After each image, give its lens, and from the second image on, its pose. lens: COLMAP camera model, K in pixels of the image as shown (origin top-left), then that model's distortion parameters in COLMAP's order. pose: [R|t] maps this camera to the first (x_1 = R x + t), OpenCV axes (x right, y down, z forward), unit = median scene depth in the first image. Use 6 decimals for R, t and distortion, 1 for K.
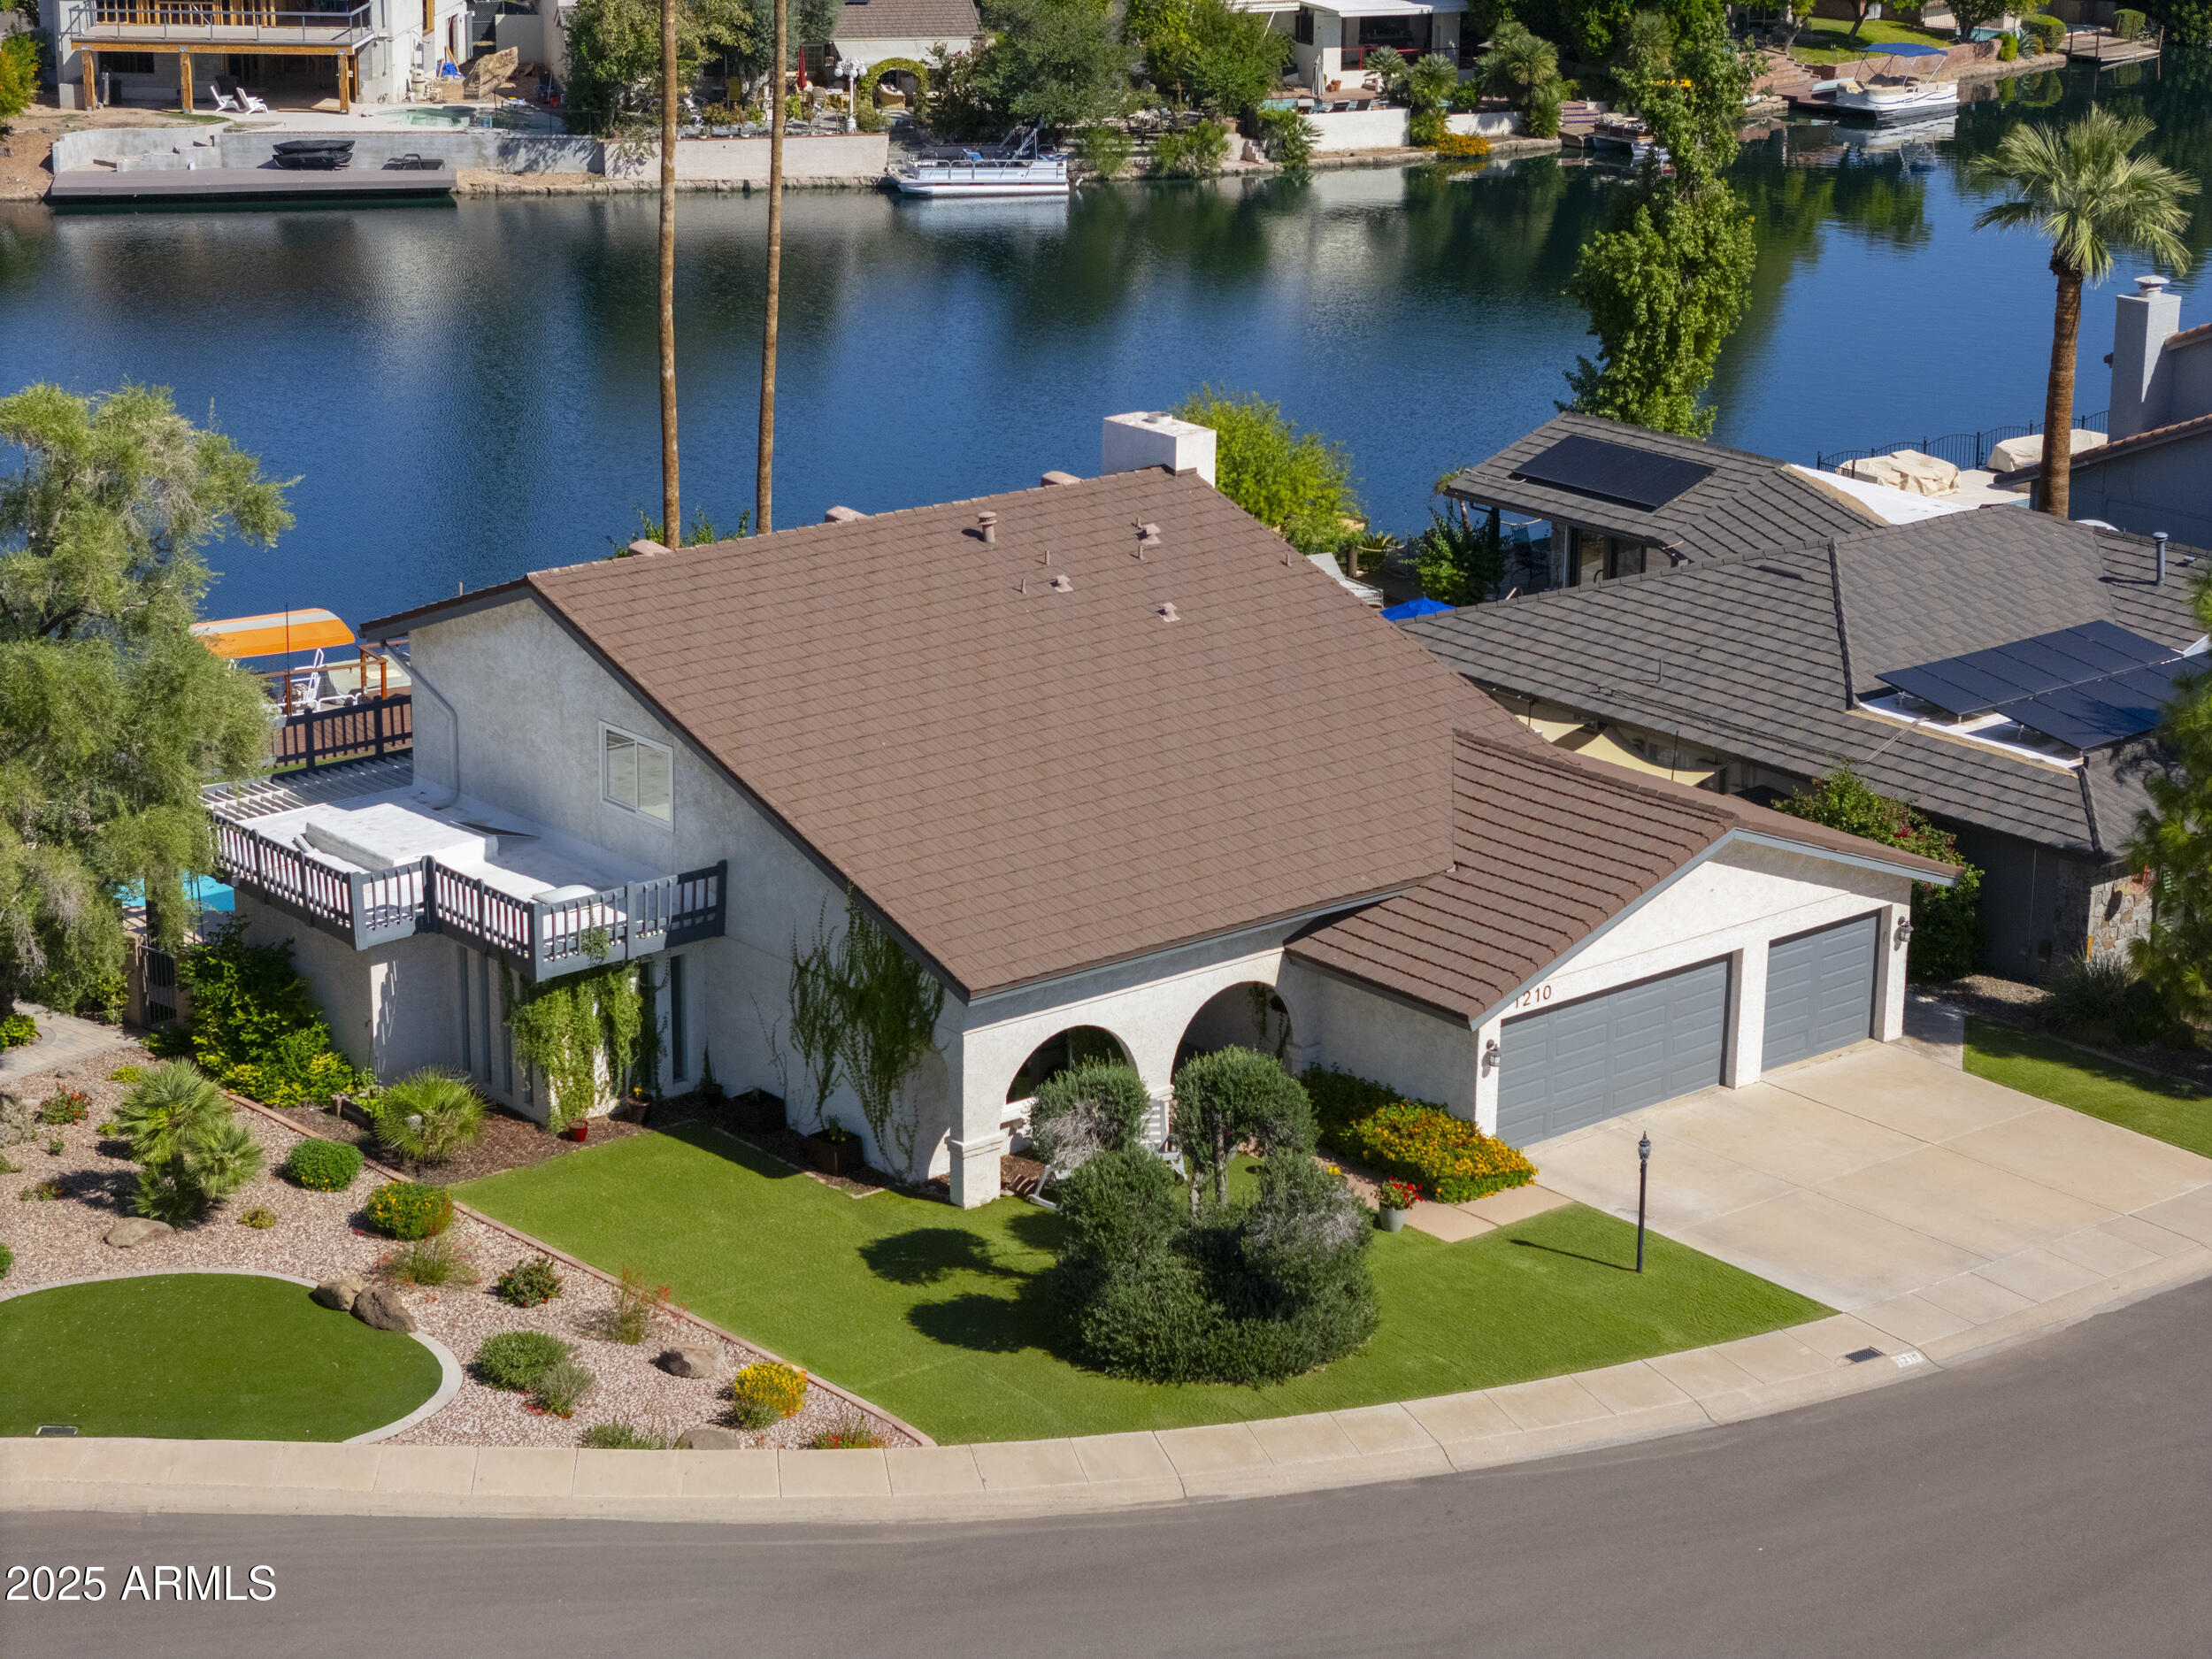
lens RADIAL K [[4394.6, 0, 1088.9], [0, 4394.6, 828.5], [0, 0, 1]] dist [-0.148704, 0.000000]
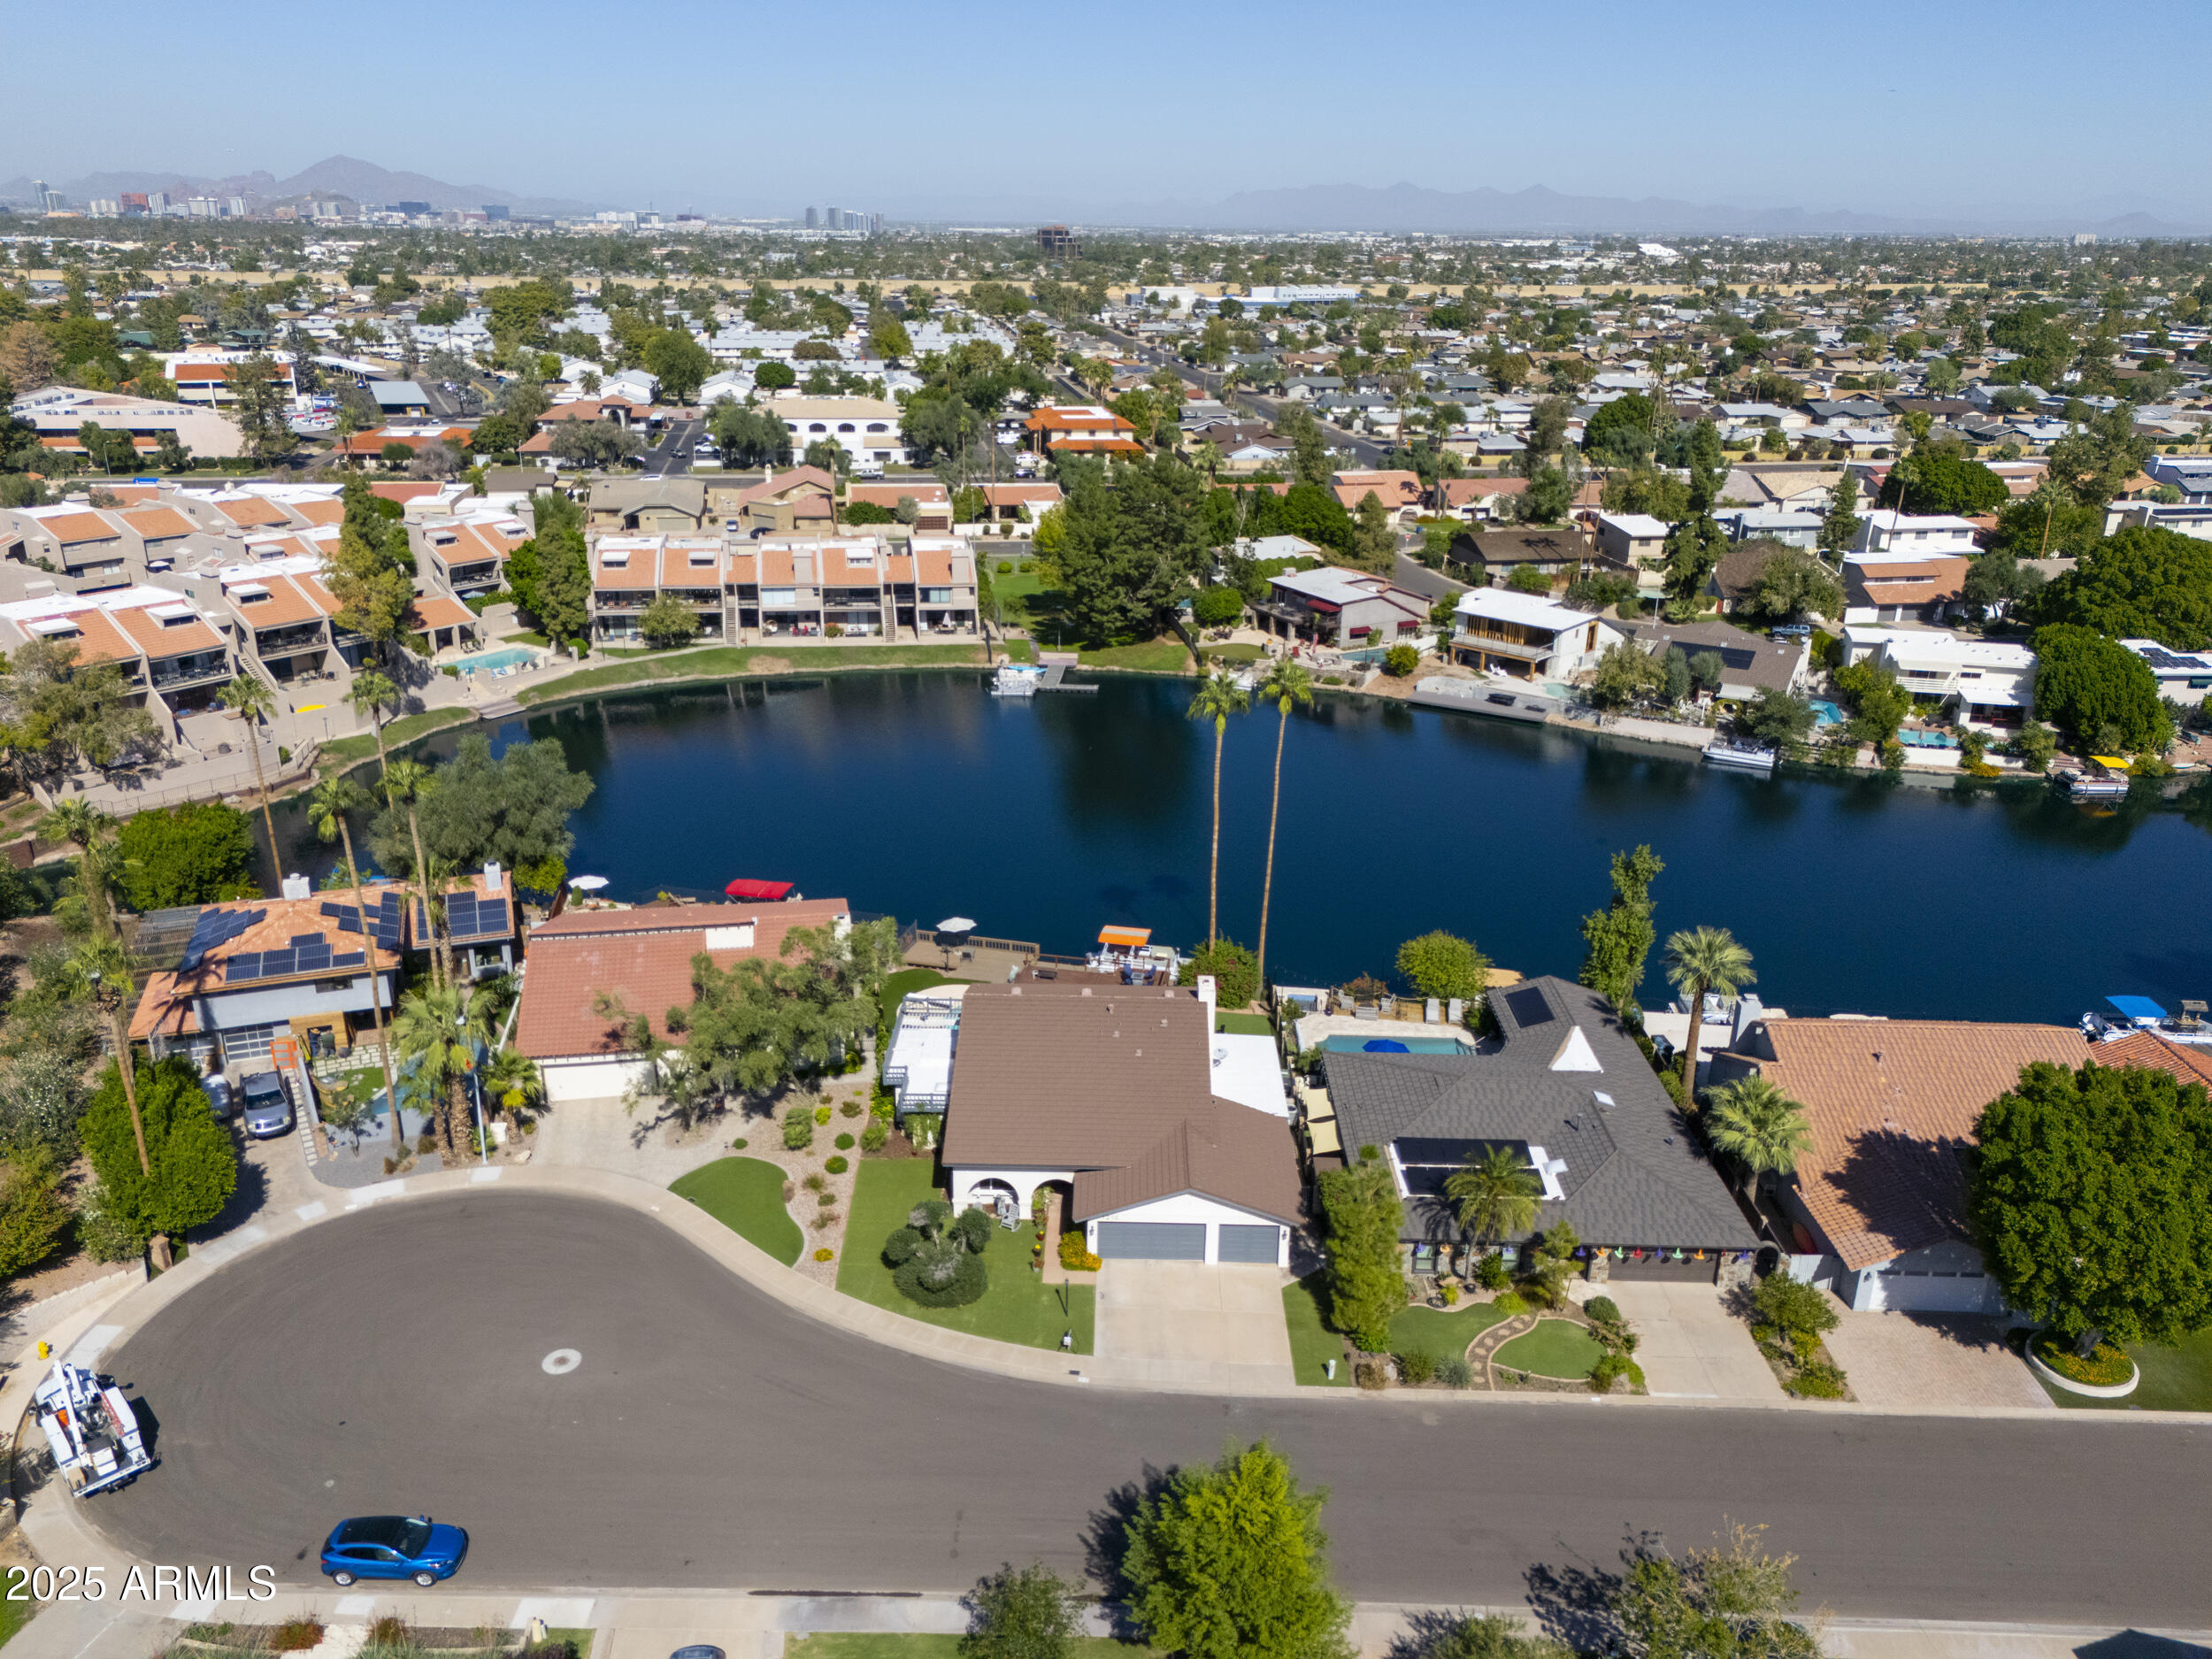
lens RADIAL K [[1605.7, 0, 1116.1], [0, 1605.7, 822.1], [0, 0, 1]] dist [0.063683, -0.047822]
pose [[0.756698, 0.225060, -0.613804, 0.702542], [-0.196416, 0.973765, 0.114903, -0.351215], [0.623561, 0.033614, 0.781052, 0.051613]]
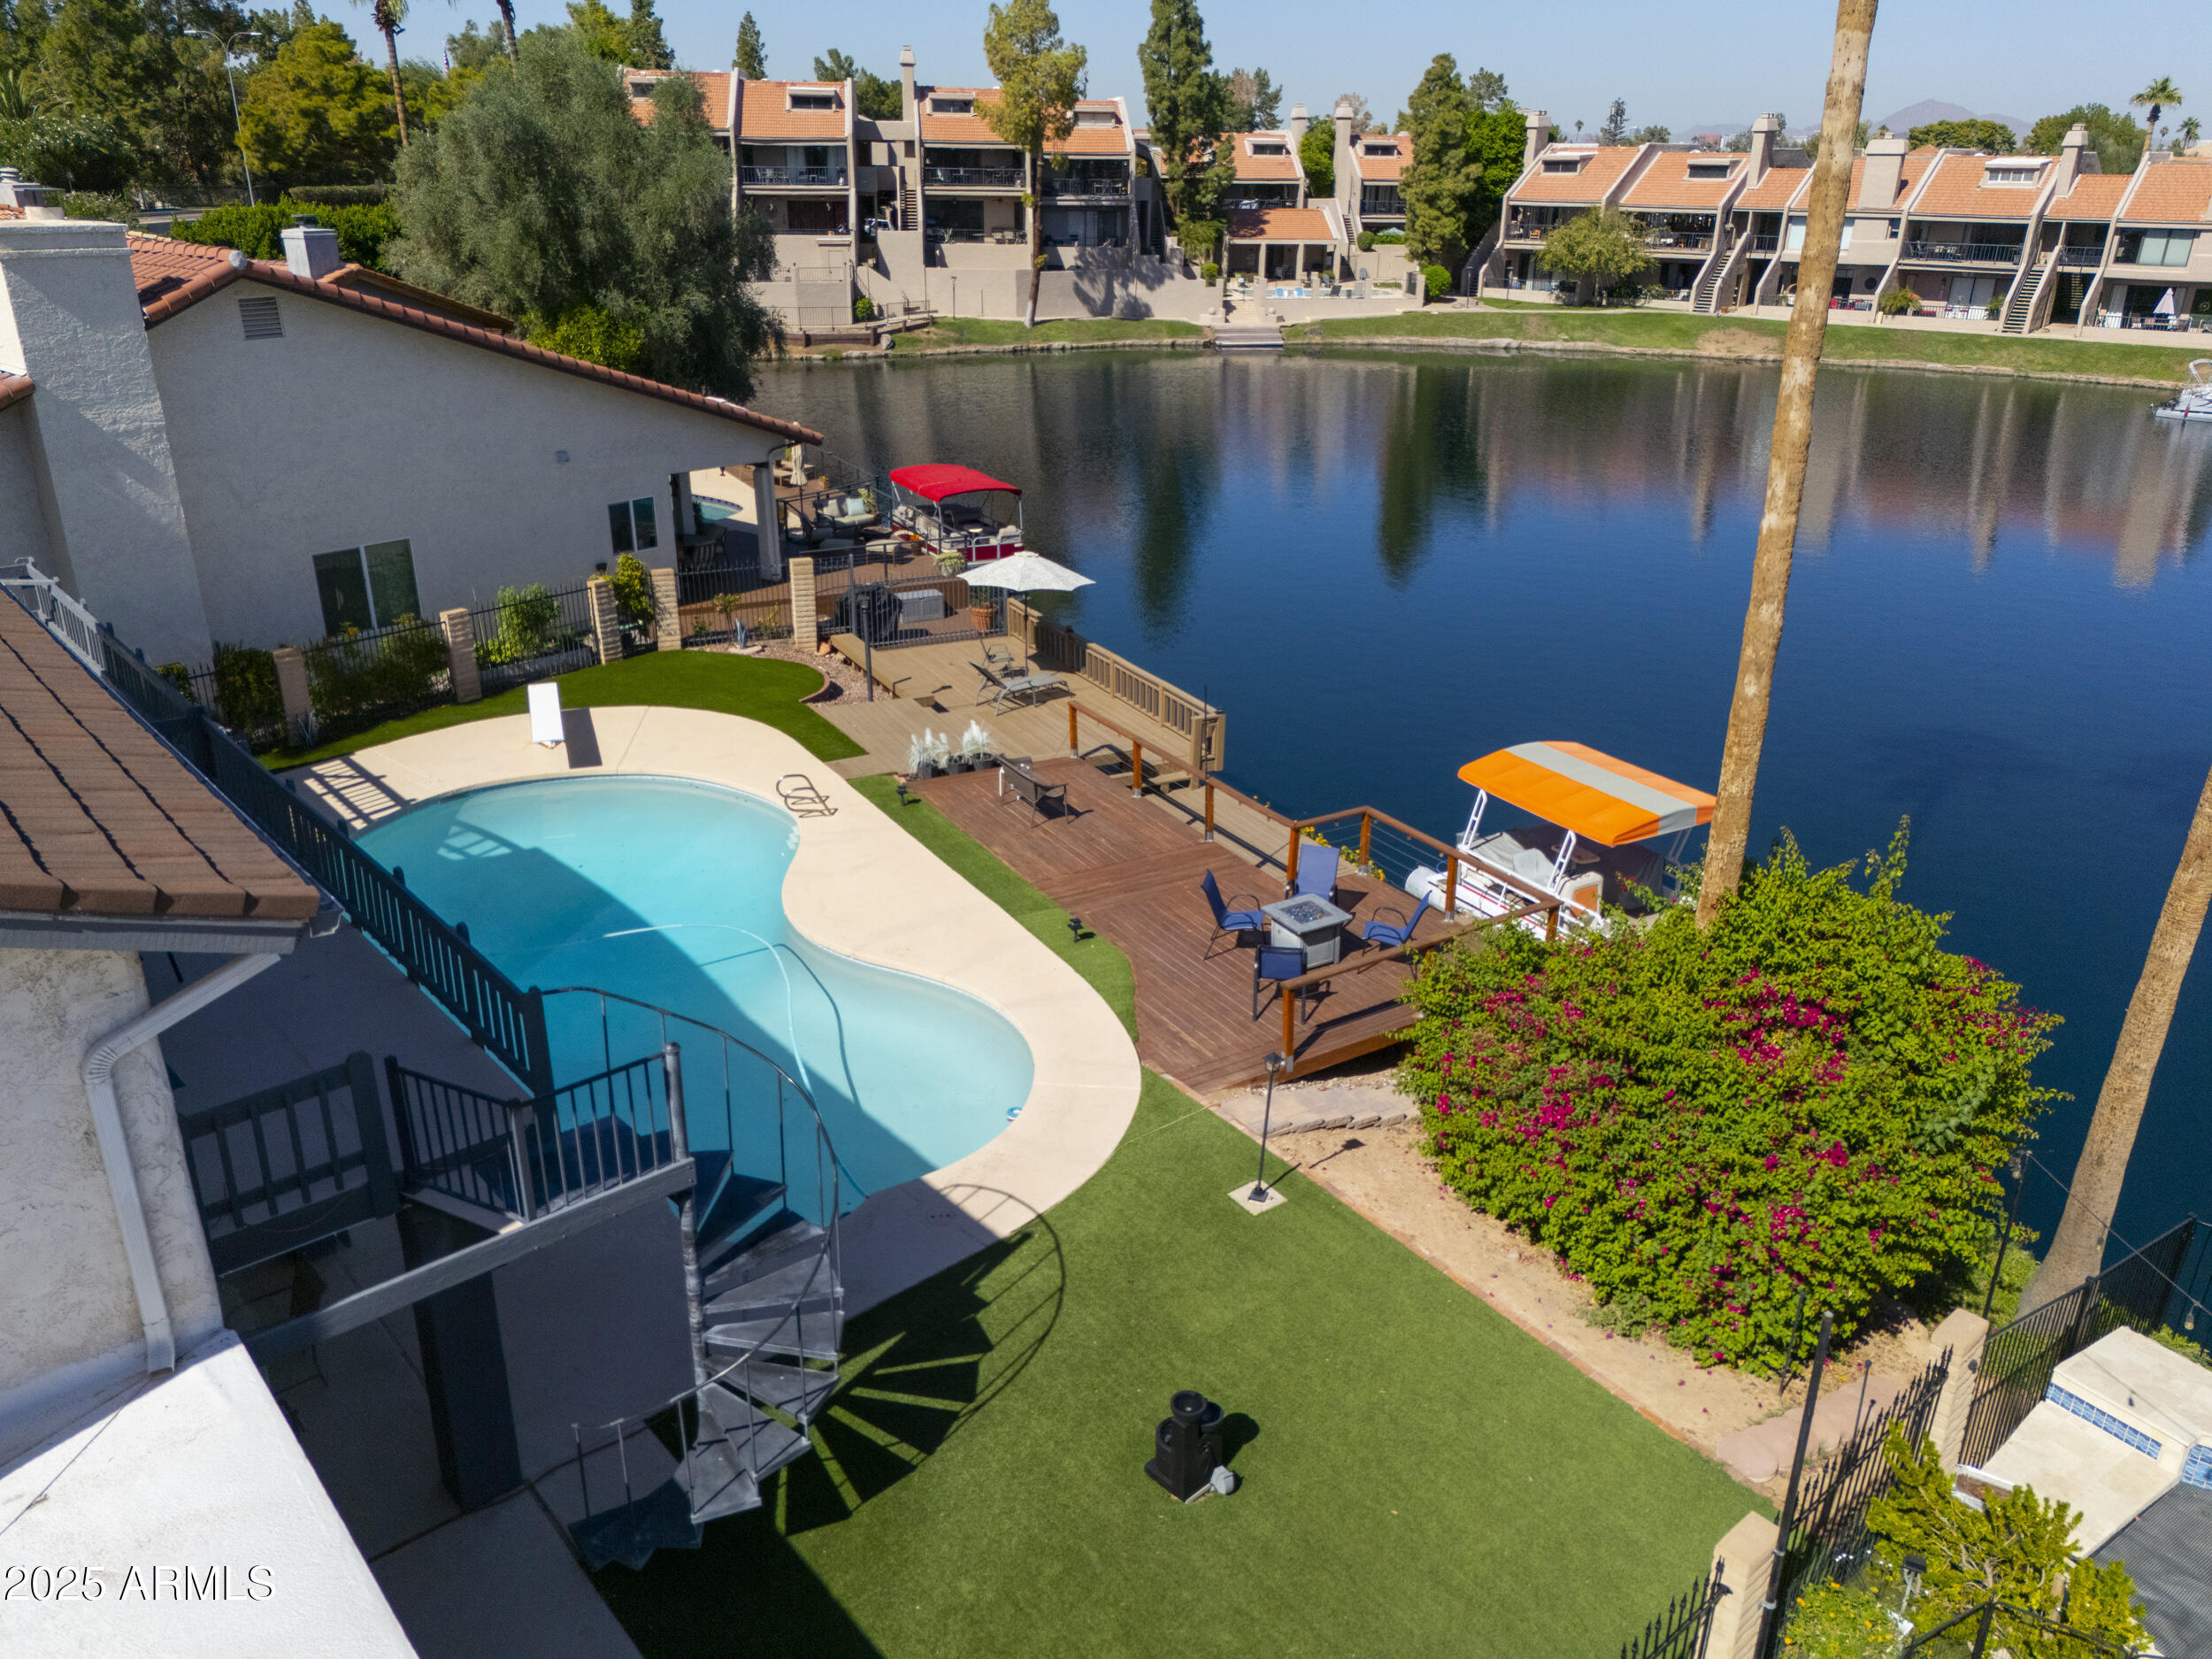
lens RADIAL K [[1605.7, 0, 1108.2], [0, 1605.7, 822.1], [0, 0, 1]] dist [0.063683, -0.047822]
pose [[0.023174, 0.369237, -0.929046, 0.062410], [-0.304516, 0.887744, 0.345226, -0.137007], [0.952225, 0.274909, 0.133011, 1.157739]]
